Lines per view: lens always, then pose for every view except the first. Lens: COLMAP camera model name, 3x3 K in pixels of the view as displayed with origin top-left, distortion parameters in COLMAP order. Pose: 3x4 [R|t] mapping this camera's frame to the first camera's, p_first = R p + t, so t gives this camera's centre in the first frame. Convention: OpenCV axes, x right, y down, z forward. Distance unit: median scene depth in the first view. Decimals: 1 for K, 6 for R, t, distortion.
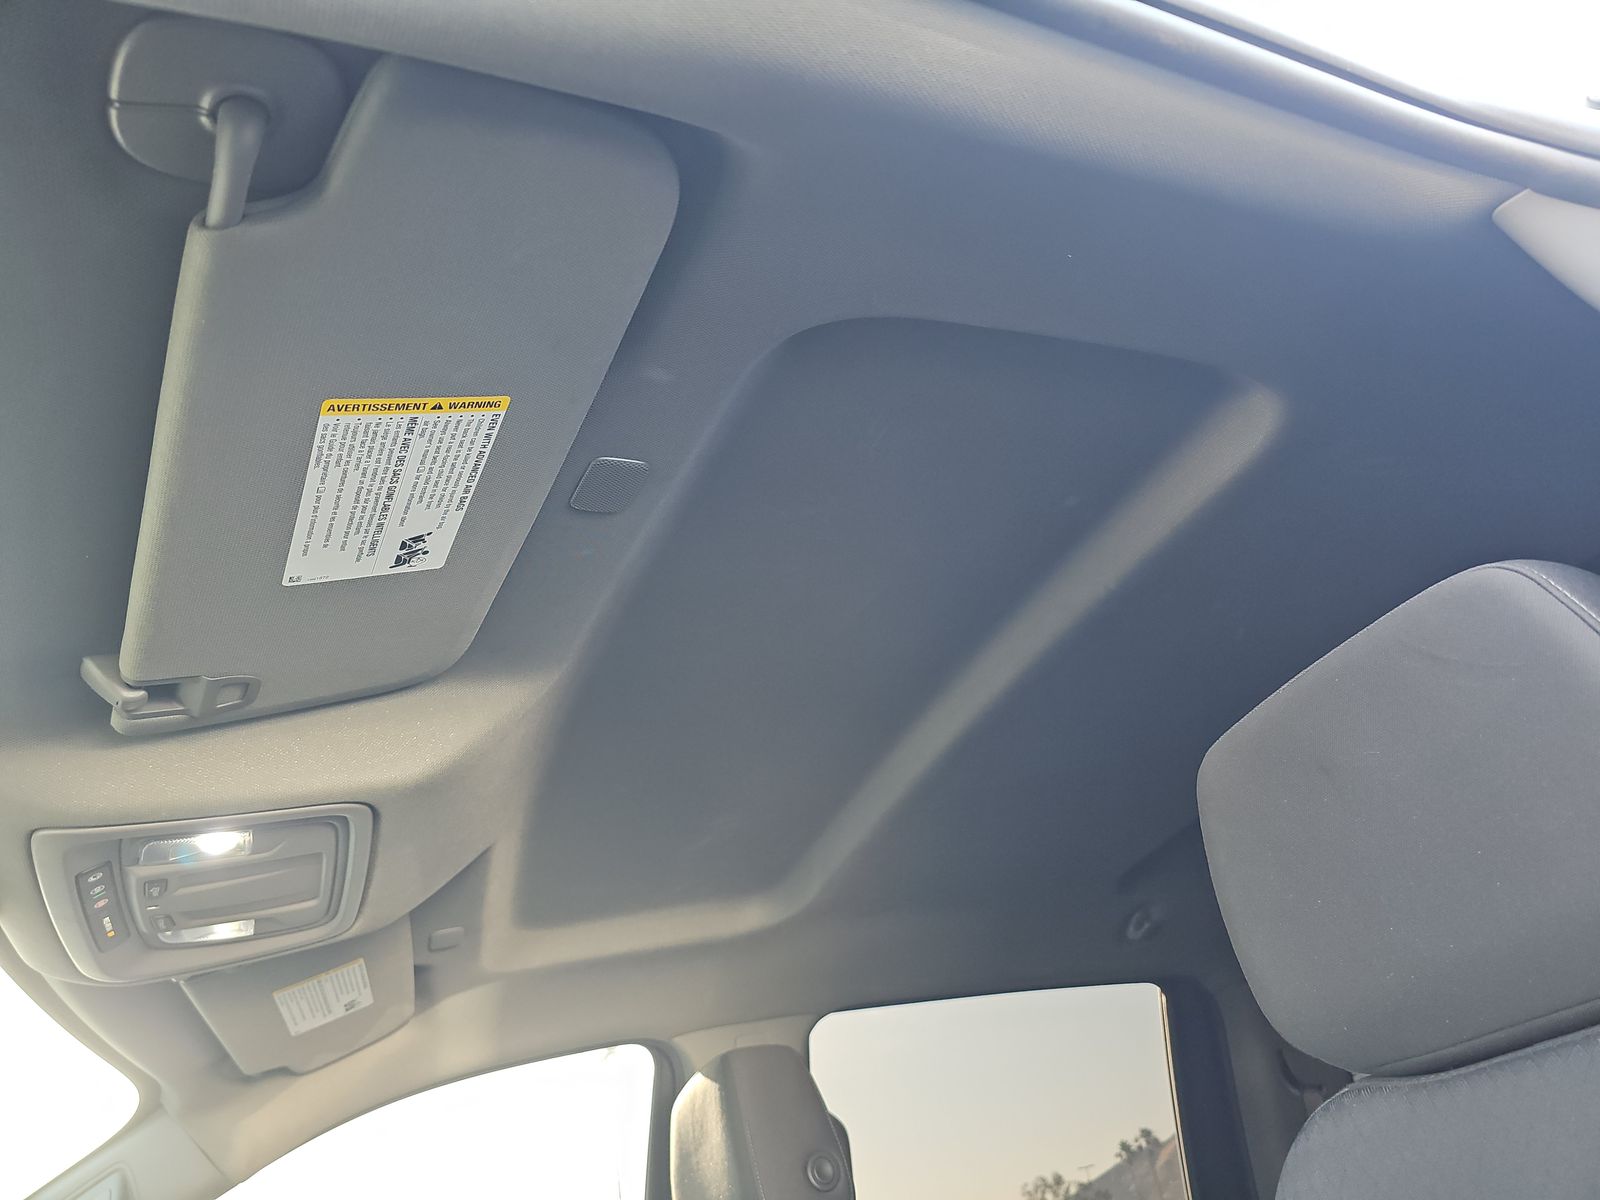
lens RADIAL K [[1065.7, 0, 793.9], [0, 1065.7, 600.0], [0, 0, 1]] dist [0.053939, -0.045440]
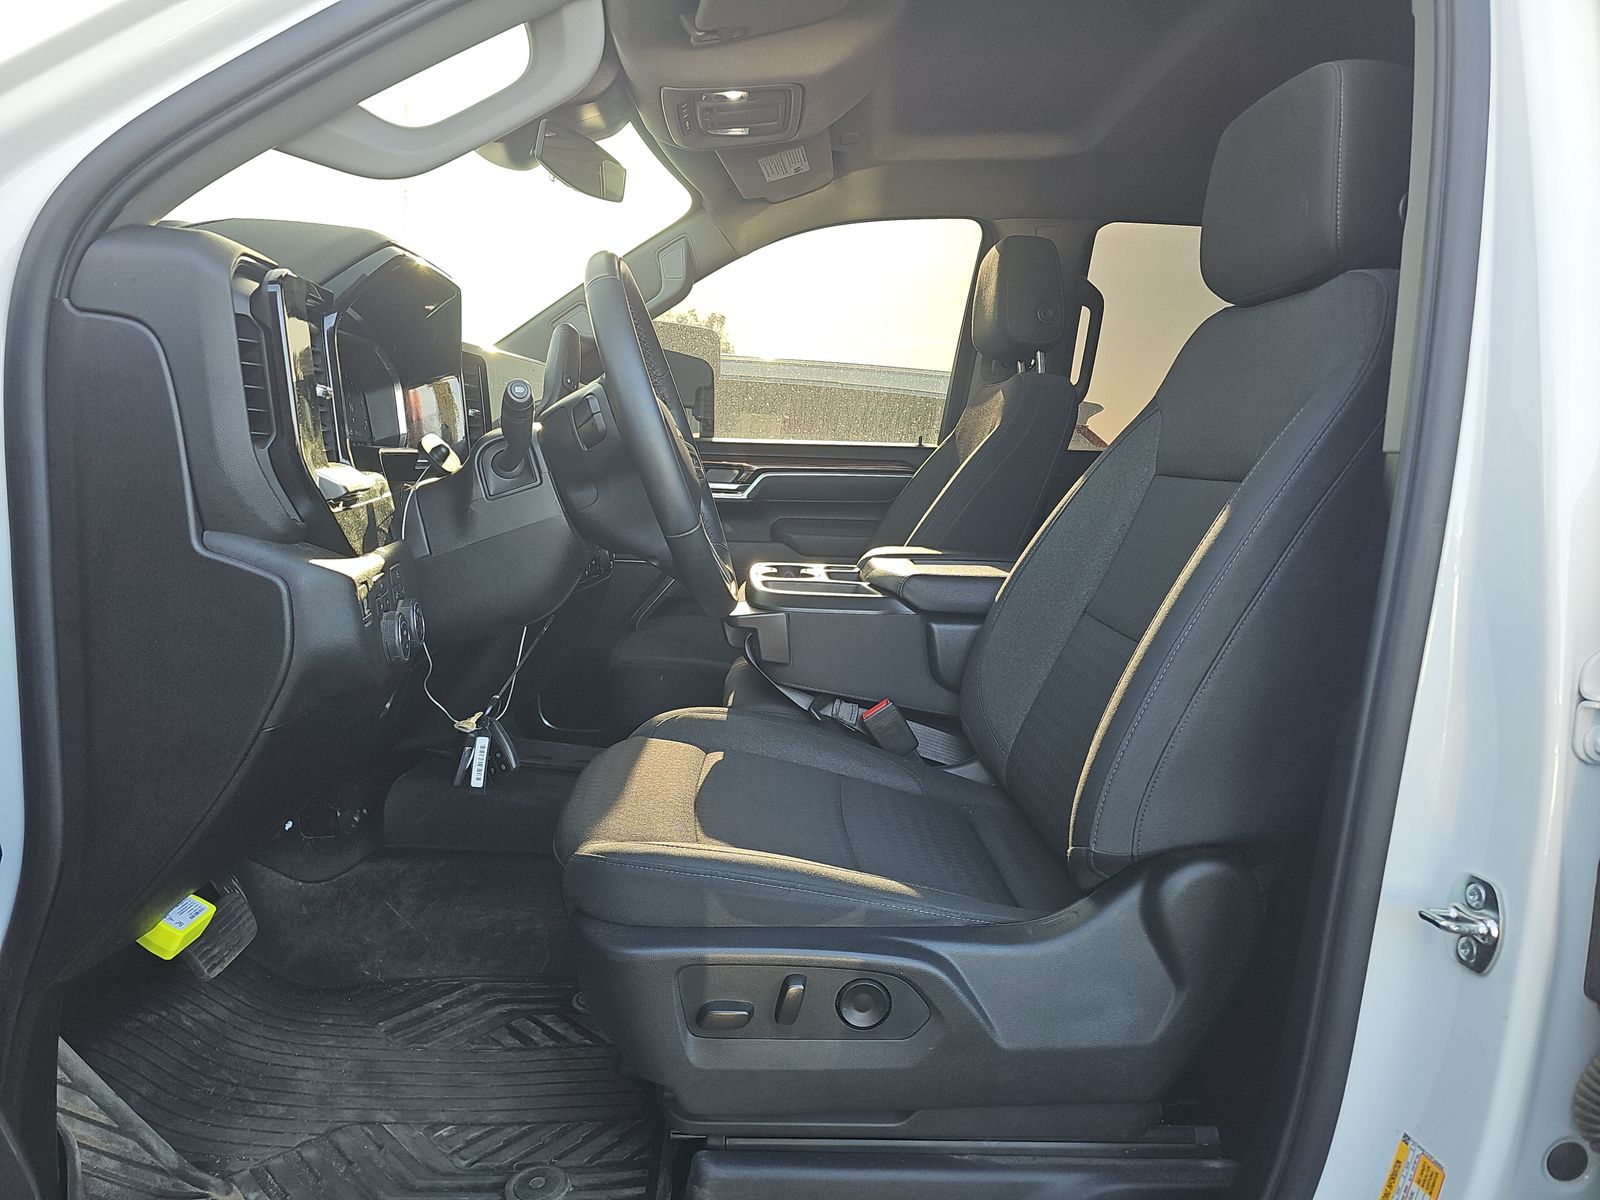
lens RADIAL K [[1065.7, 0, 804.7], [0, 1065.7, 595.6], [0, 0, 1]] dist [0.053939, -0.045440]
pose [[0.920185, 0.271583, -0.281960, 0.299327], [-0.007029, 0.731581, 0.681719, -0.330350], [0.391420, -0.625326, 0.675099, -0.646934]]
